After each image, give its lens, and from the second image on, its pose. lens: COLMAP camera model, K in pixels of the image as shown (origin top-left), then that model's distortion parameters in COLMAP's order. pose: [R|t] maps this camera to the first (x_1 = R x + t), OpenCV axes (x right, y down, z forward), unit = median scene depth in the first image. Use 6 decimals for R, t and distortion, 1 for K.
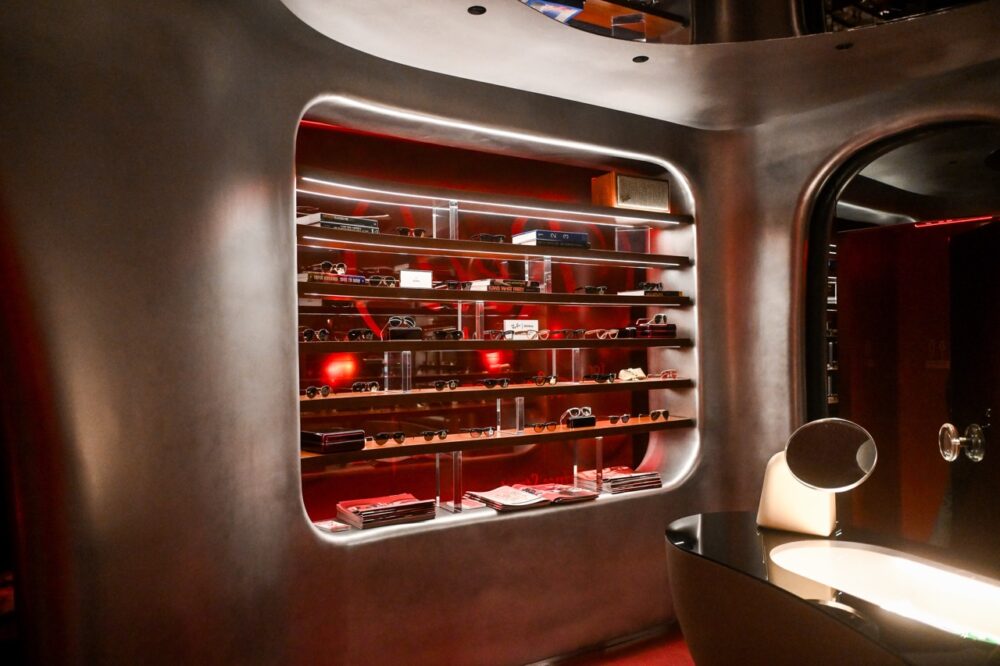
lens RADIAL K [[672.2, 0, 500.0], [0, 672.2, 333.0], [0, 0, 1]] dist [0.001679, -0.000518]
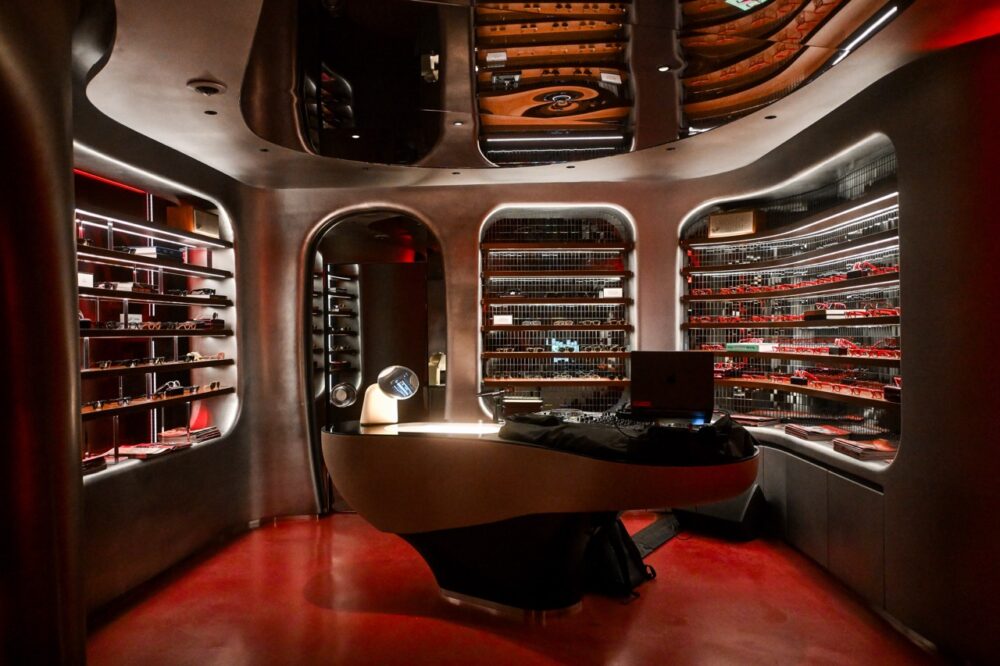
lens RADIAL K [[672.2, 0, 500.0], [0, 672.2, 333.0], [0, 0, 1]] dist [0.001679, -0.000518]
pose [[0.574349, -0.013438, 0.818500, -0.581744], [0.018267, 0.999827, 0.003596, 0.022736], [-0.818407, 0.012886, 0.574495, -0.283234]]
